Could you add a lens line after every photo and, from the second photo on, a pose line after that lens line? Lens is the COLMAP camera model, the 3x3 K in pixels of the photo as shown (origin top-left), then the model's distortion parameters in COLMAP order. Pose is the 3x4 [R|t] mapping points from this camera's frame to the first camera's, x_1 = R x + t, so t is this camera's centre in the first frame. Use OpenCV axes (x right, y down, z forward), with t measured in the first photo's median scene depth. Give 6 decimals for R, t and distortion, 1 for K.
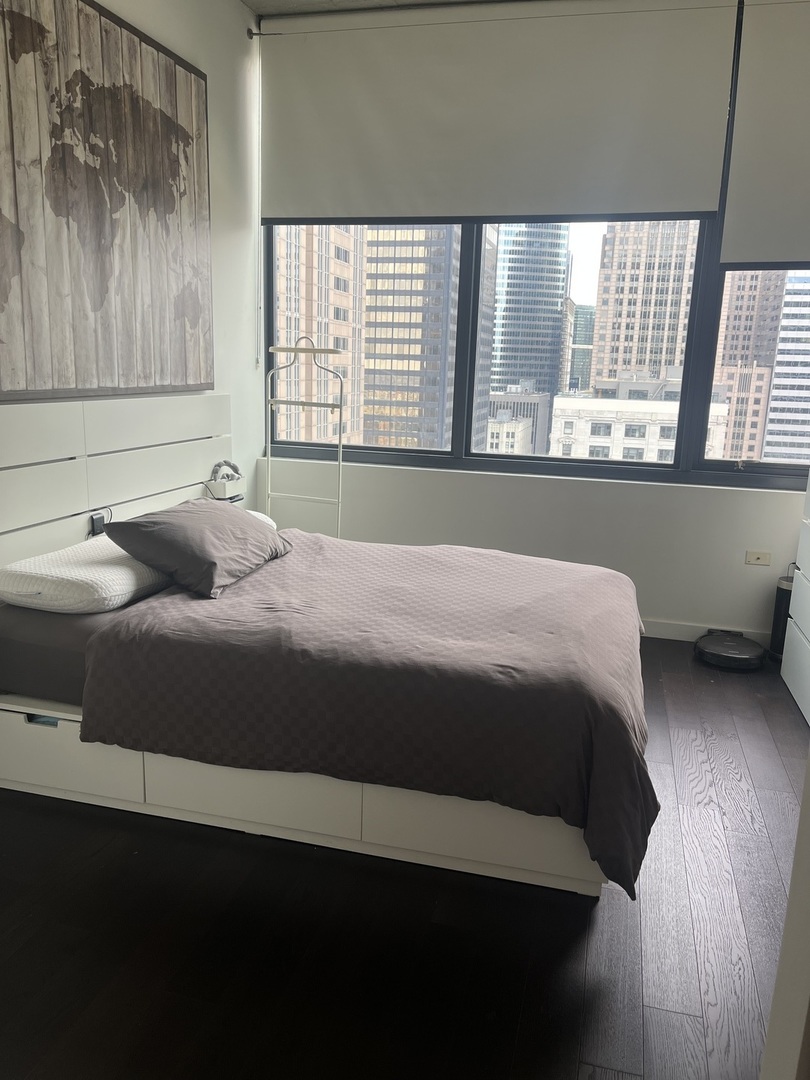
lens RADIAL K [[818.5, 0, 406.2], [0, 818.5, 542.6], [0, 0, 1]] dist [0.084914, -0.115222]
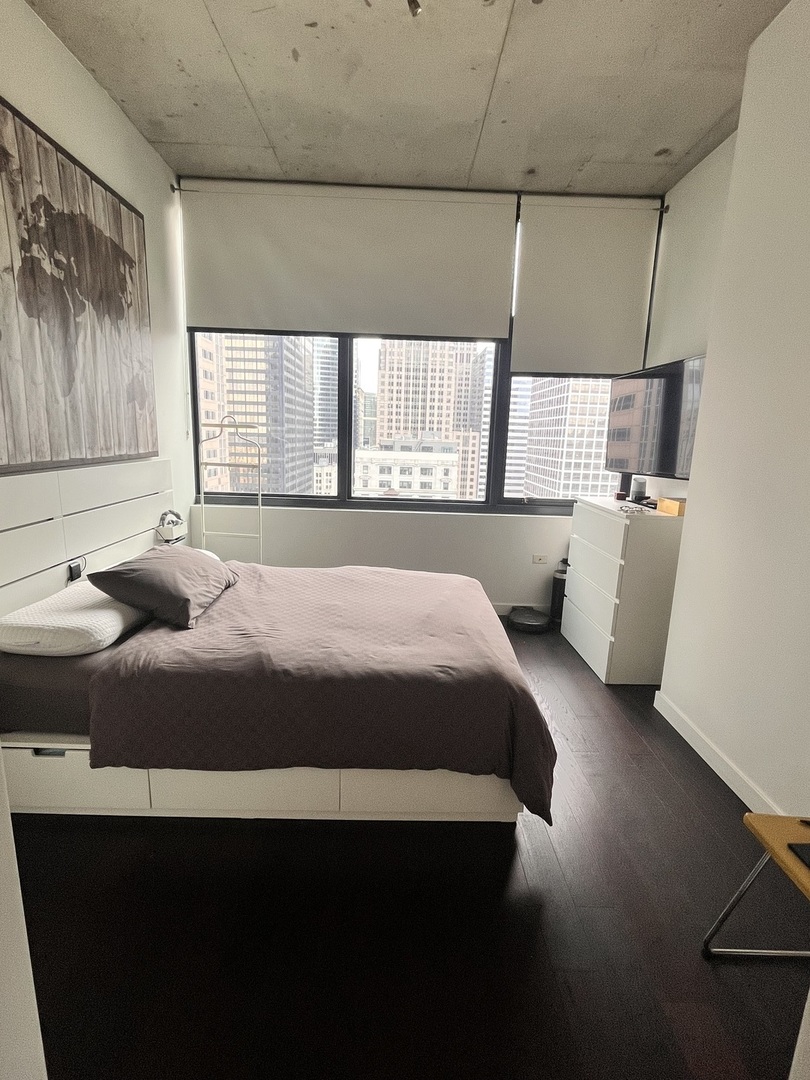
lens RADIAL K [[528.8, 0, 405.7], [0, 528.8, 543.3], [0, 0, 1]] dist [-0.000241, -0.000179]
pose [[0.963669, -0.055563, 0.261255, -0.107961], [0.055818, 0.998420, 0.006453, -0.042087], [-0.261201, 0.008364, 0.965248, 0.124704]]
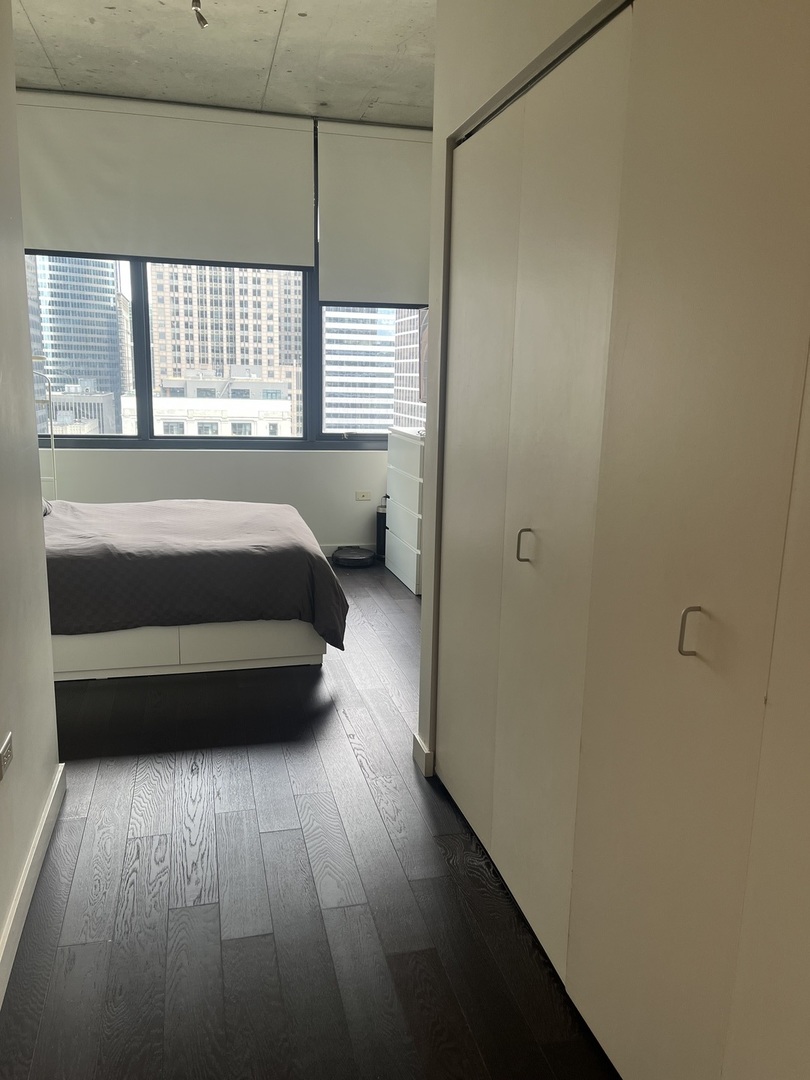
lens RADIAL K [[818.5, 0, 406.2], [0, 818.5, 542.6], [0, 0, 1]] dist [0.084914, -0.115222]
pose [[0.874591, -0.109792, 0.472267, -0.297231], [0.109030, 0.993613, 0.029080, 0.090495], [-0.472443, 0.026058, 0.880976, -0.475324]]
